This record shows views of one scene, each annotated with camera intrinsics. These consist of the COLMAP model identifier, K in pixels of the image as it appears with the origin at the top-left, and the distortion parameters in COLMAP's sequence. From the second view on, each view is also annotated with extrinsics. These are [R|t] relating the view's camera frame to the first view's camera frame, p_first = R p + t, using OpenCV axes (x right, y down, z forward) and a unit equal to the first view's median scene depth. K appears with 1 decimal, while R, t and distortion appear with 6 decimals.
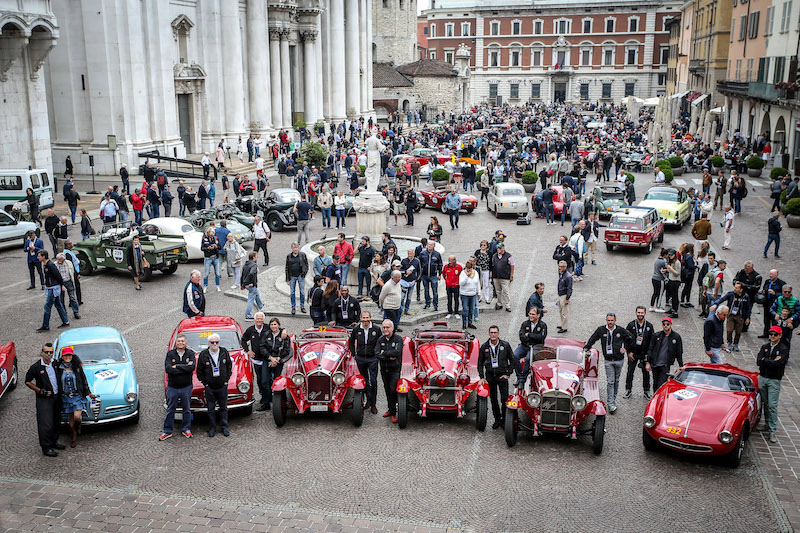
lens RADIAL K [[755.7, 0, 398.3], [0, 755.7, 266.6], [0, 0, 1]] dist [0.026295, 0.000000]
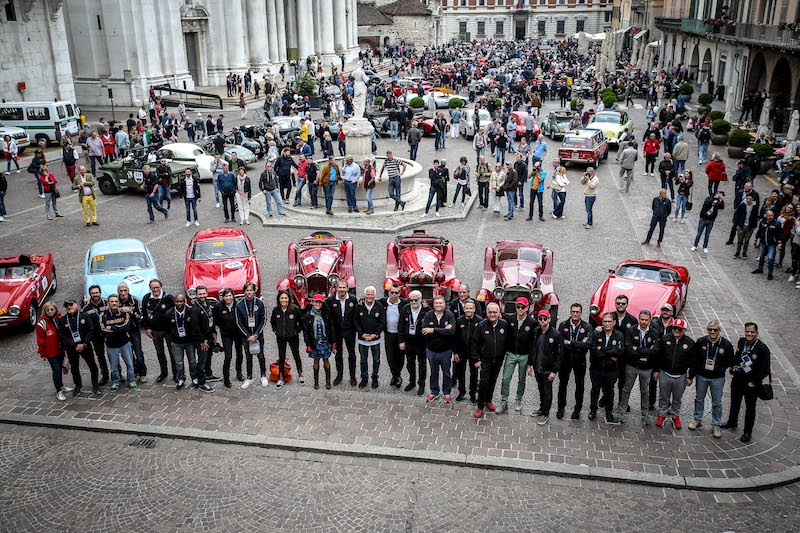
lens RADIAL K [[755.7, 0, 399.2], [0, 755.7, 266.8], [0, 0, 1]] dist [0.026295, 0.000000]
pose [[0.999532, -0.019390, 0.023680, -0.004678], [0.016191, 0.991574, 0.128527, -0.021669], [-0.025973, -0.128083, 0.991423, -0.174877]]
